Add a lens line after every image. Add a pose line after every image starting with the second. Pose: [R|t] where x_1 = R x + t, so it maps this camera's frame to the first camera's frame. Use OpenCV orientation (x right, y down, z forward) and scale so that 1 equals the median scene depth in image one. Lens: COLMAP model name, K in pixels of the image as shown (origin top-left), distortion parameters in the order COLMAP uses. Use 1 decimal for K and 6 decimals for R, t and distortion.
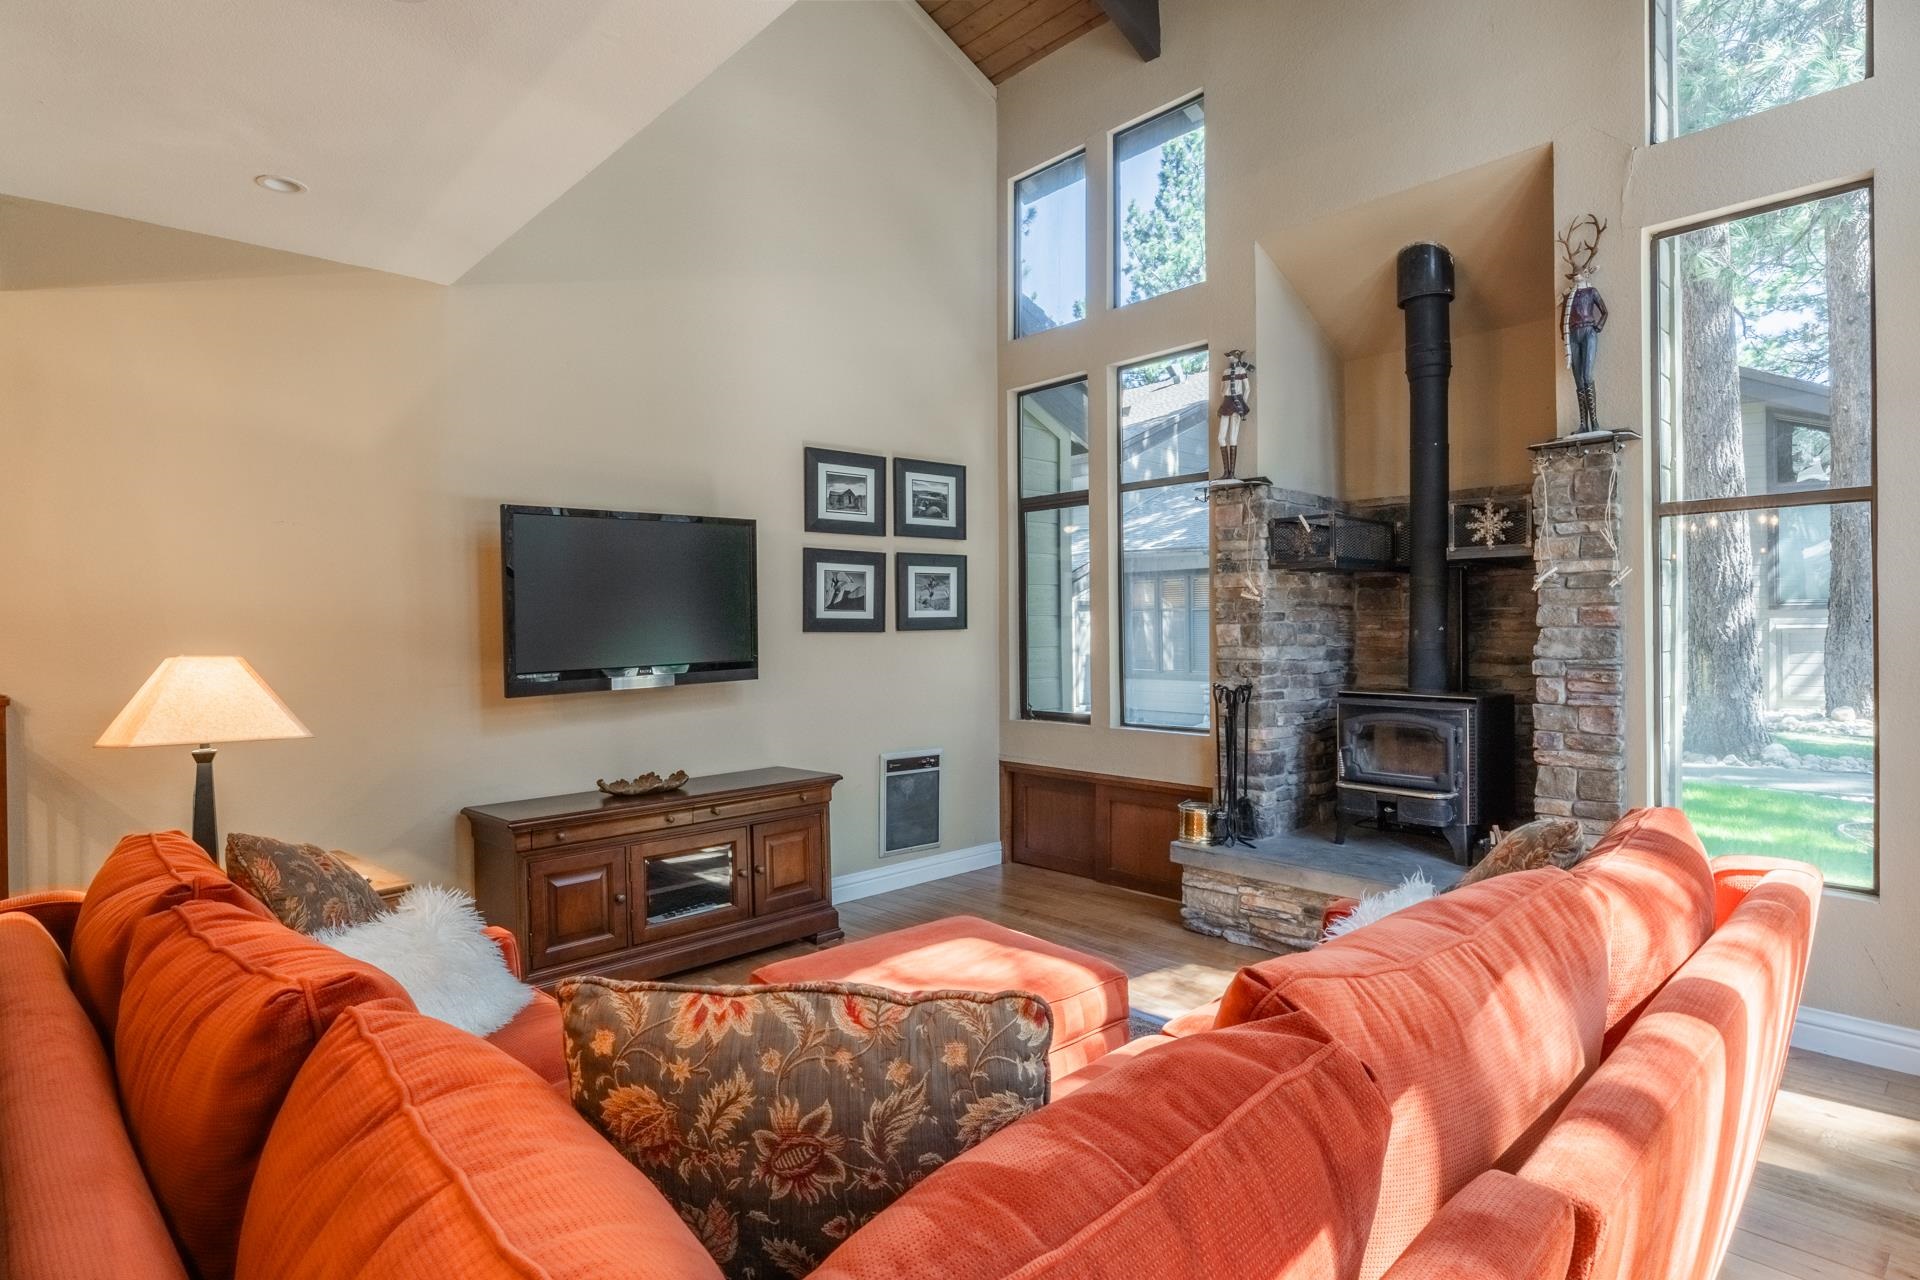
lens RADIAL K [[1007.1, 0, 952.4], [0, 1007.1, 637.6], [0, 0, 1]] dist [-0.001485, -0.001527]
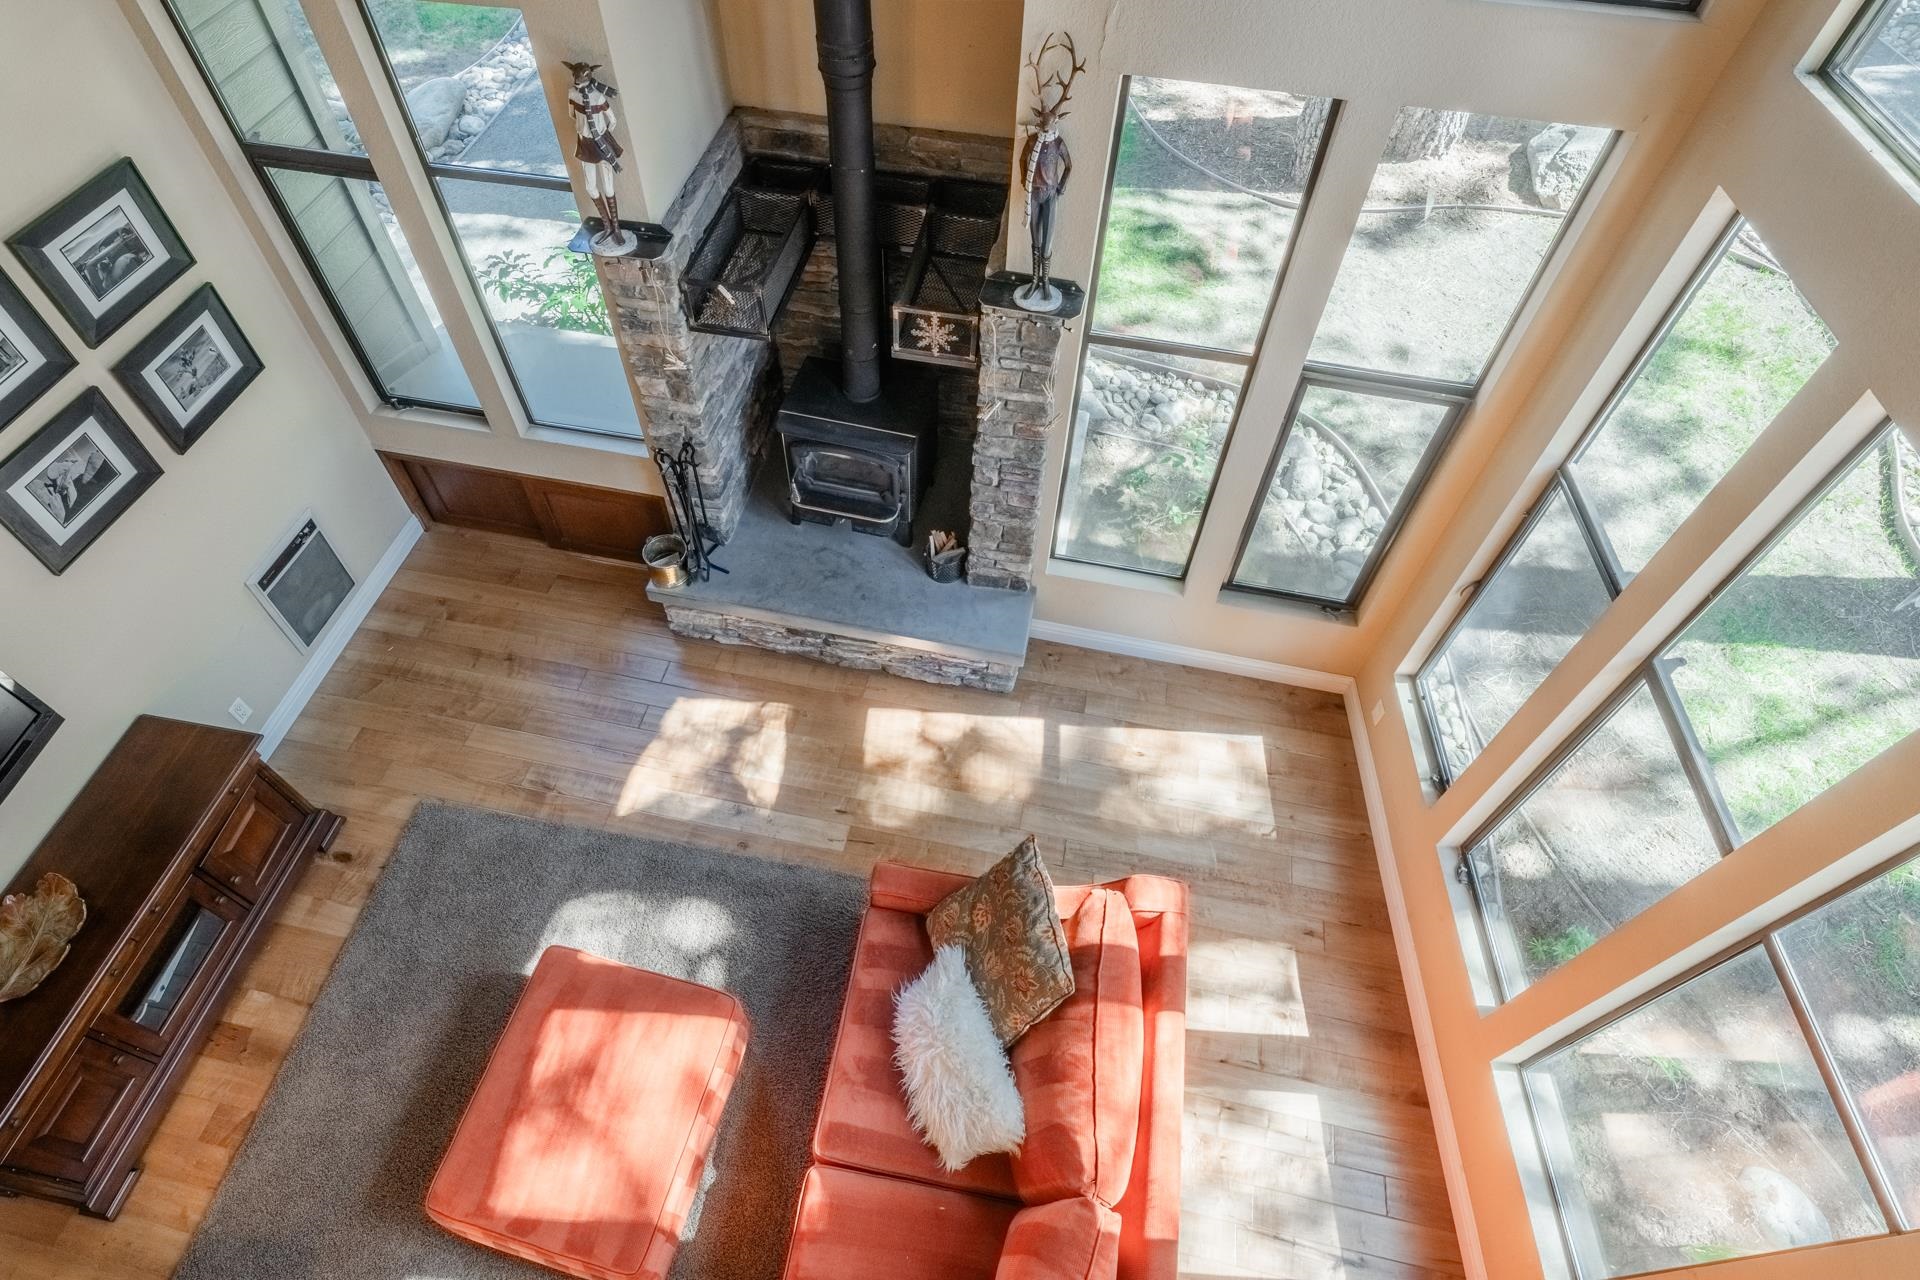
lens RADIAL K [[1007.1, 0, 938.0], [0, 1007.1, 534.2], [0, 0, 1]] dist [-0.001485, -0.001527]
pose [[0.808397, -0.437134, 0.394219, 0.081031], [-0.015850, 0.653306, 0.756928, -0.577271], [-0.588425, -0.618147, 0.521201, 0.344725]]
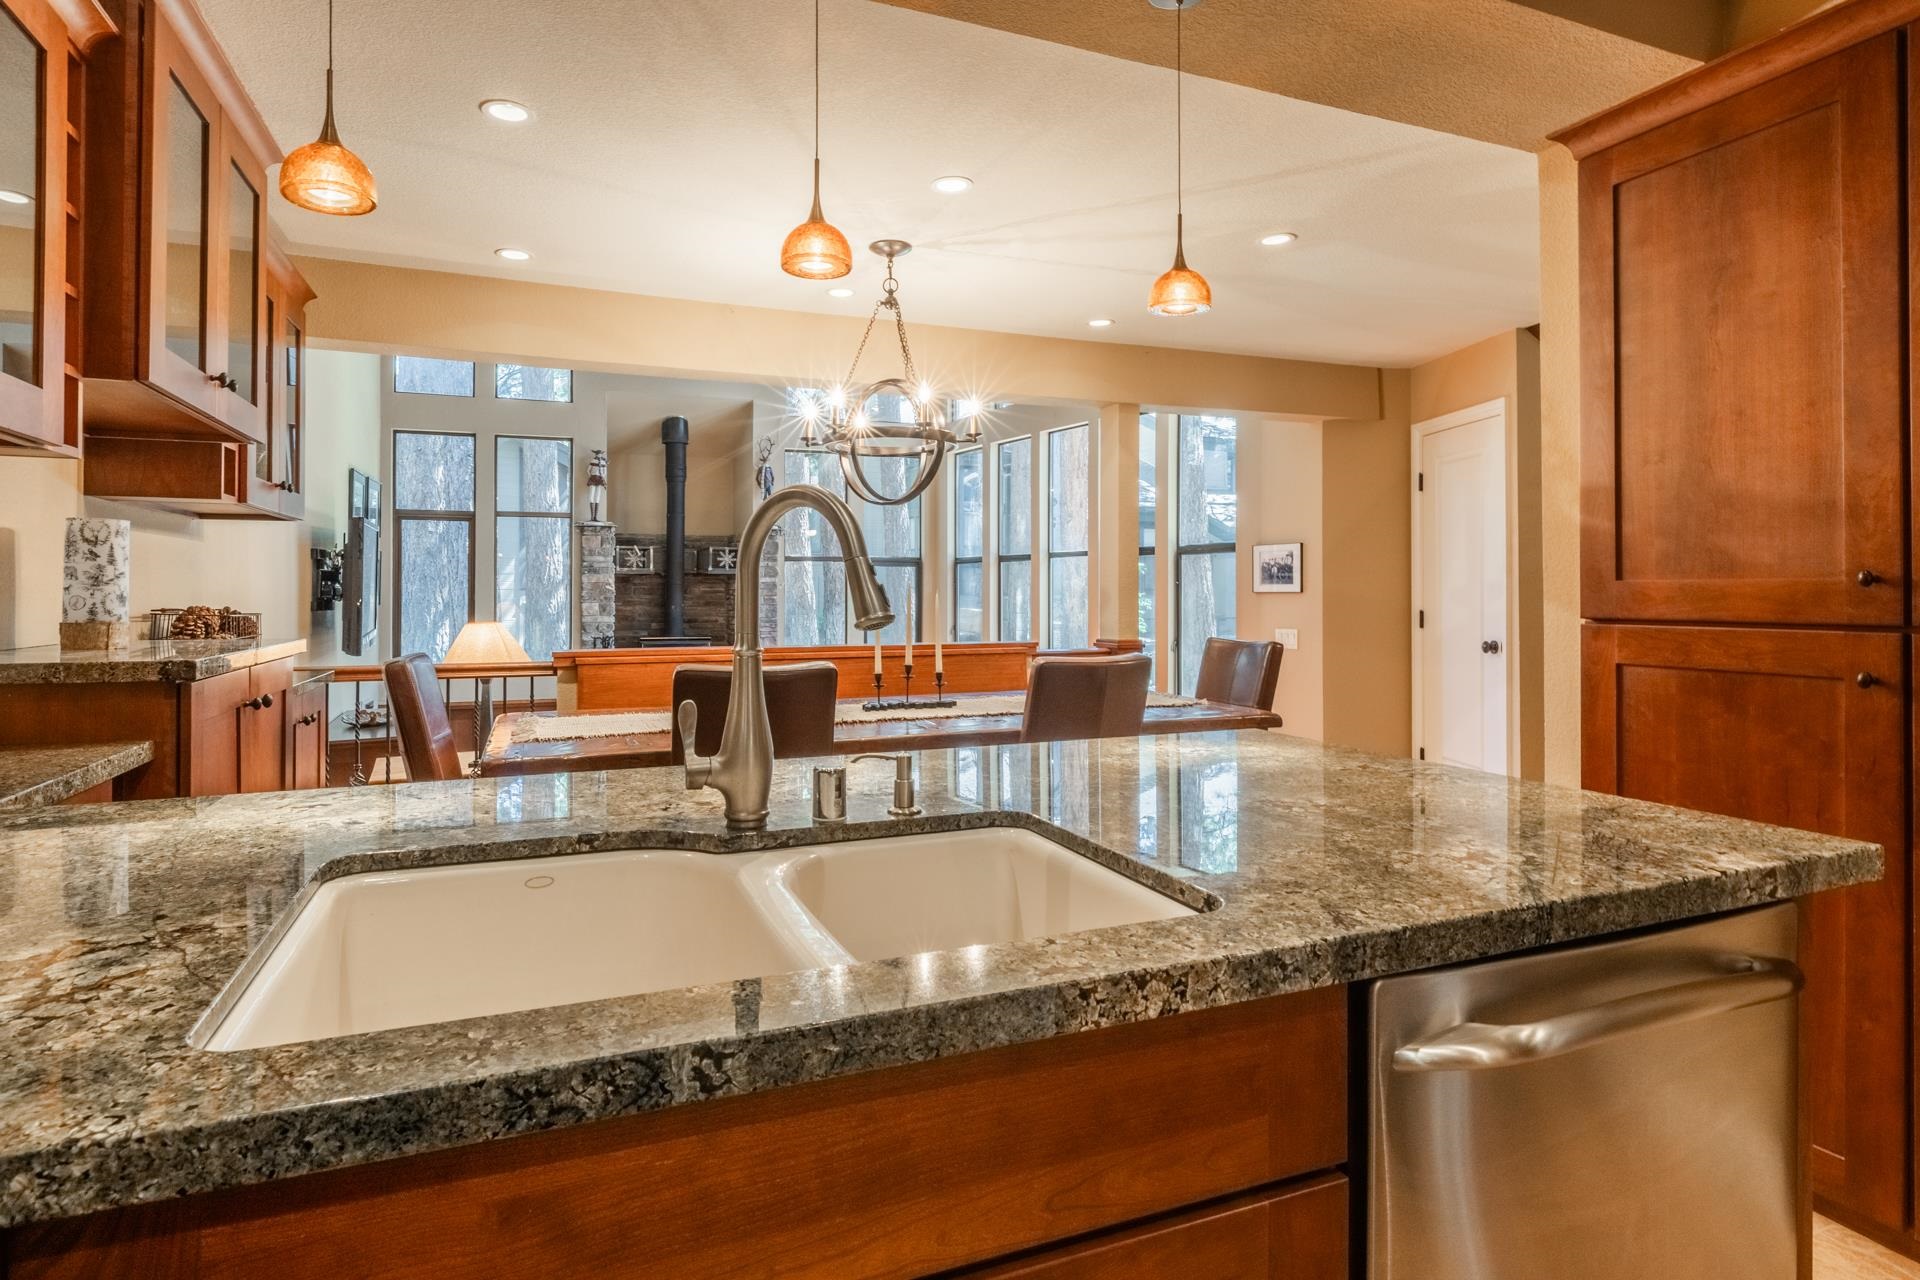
lens RADIAL K [[1007.1, 0, 939.1], [0, 1007.1, 599.5], [0, 0, 1]] dist [-0.001485, -0.001527]
pose [[0.349159, 0.003609, 0.937056, -1.188186], [0.007835, 0.999946, -0.006770, -0.002465], [-0.937031, 0.009706, 0.349112, -0.194409]]
